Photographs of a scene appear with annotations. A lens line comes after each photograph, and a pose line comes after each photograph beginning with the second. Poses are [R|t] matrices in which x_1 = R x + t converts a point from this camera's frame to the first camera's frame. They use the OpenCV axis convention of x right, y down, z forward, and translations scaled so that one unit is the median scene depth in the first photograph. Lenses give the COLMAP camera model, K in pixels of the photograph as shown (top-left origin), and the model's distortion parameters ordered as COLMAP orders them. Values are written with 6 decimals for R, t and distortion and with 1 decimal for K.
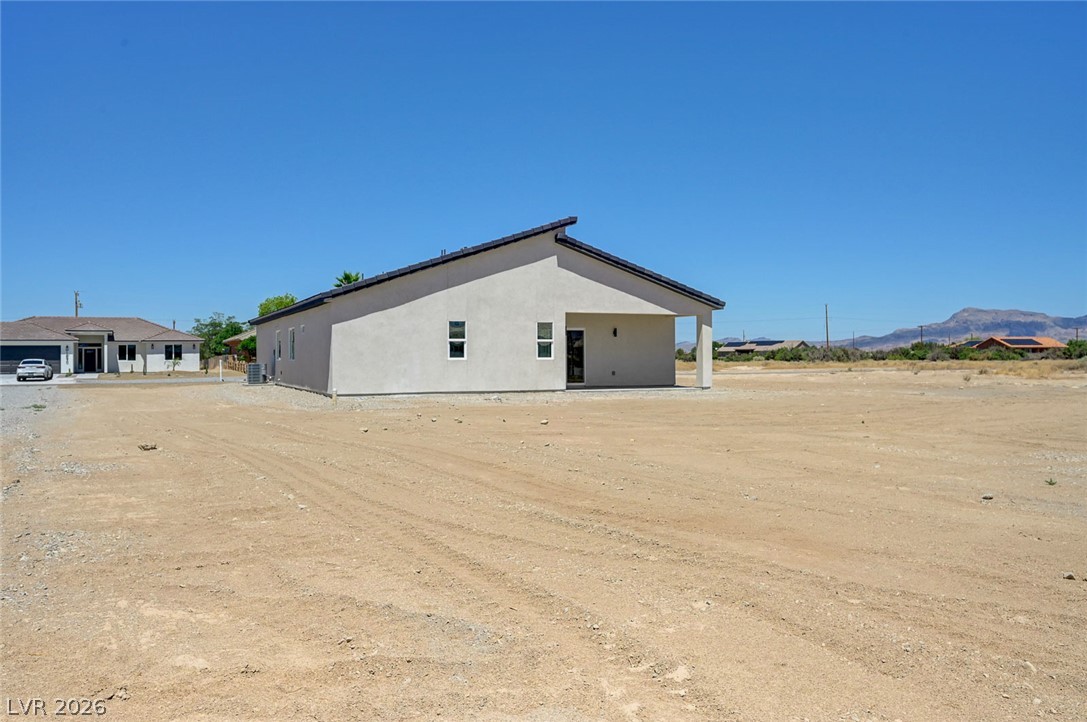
lens RADIAL K [[926.8, 0, 542.3], [0, 926.8, 327.8], [0, 0, 1]] dist [0.012040, 0.006923]
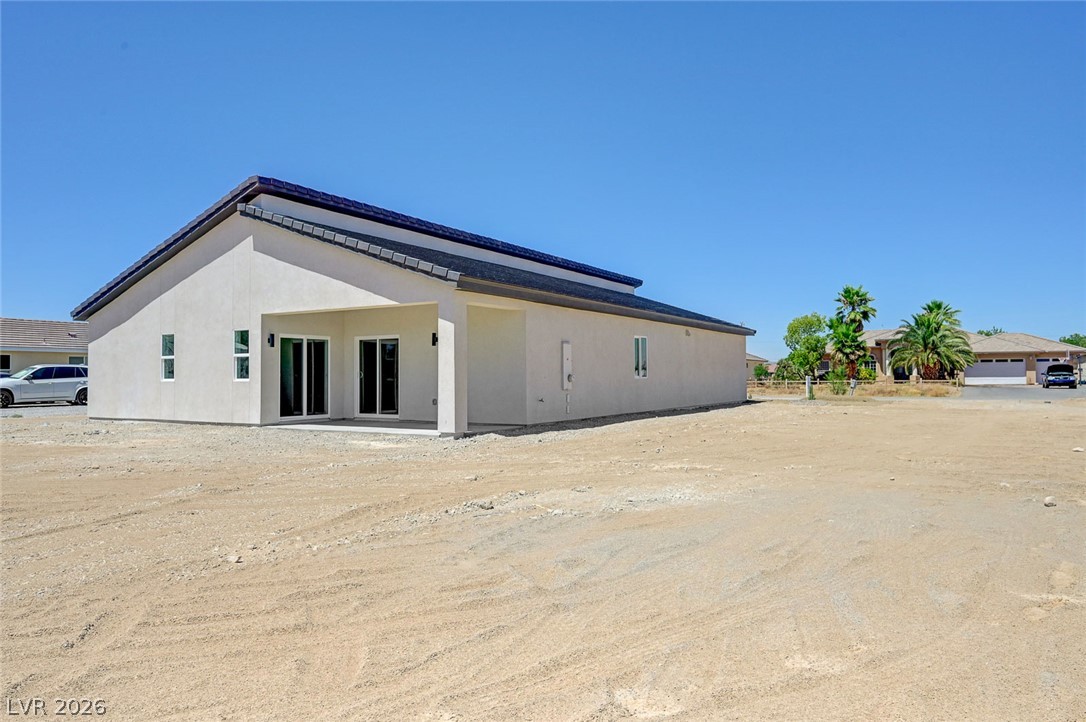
lens RADIAL K [[718.0, 0, 543.0], [0, 718.0, 361.0], [0, 0, 1]] dist [0.004780, 0.001162]
pose [[0.585344, -0.017383, -0.810598, 0.594934], [0.030205, 0.999544, 0.000377, 0.025190], [0.810222, -0.024705, 0.585602, 0.860040]]
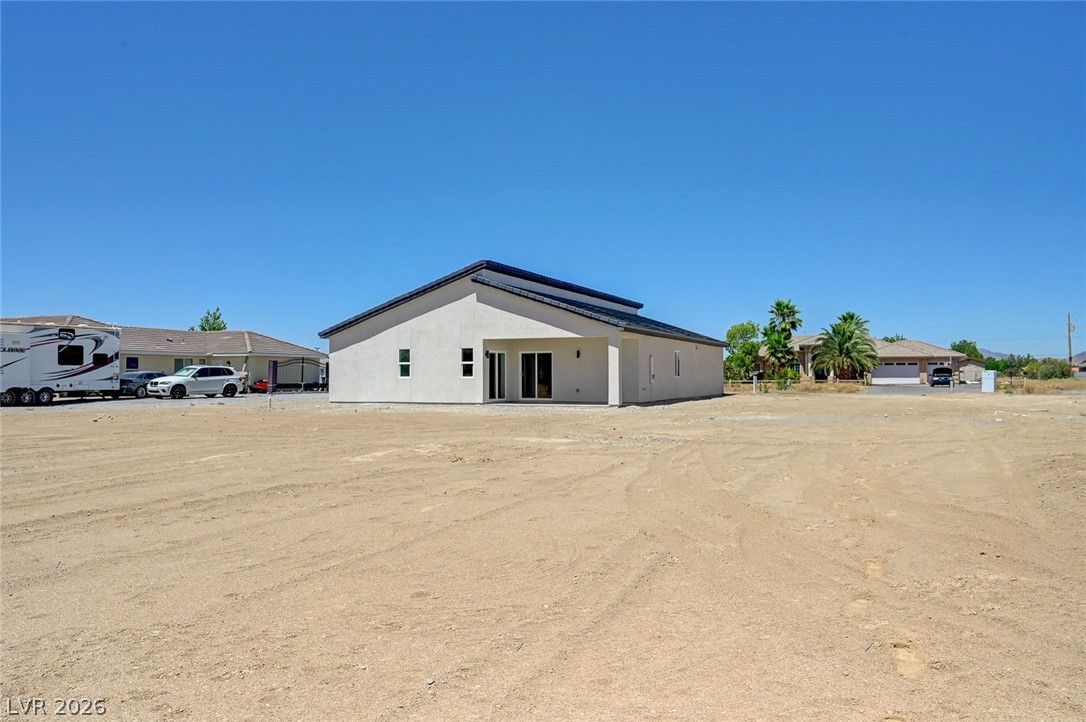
lens RADIAL K [[788.7, 0, 547.2], [0, 788.7, 363.0], [0, 0, 1]] dist [0.009203, 0.002617]
pose [[0.690213, -0.010515, -0.723530, 0.831898], [0.024207, 0.999670, 0.008564, 0.007657], [0.723201, -0.023425, 0.690240, 0.353299]]
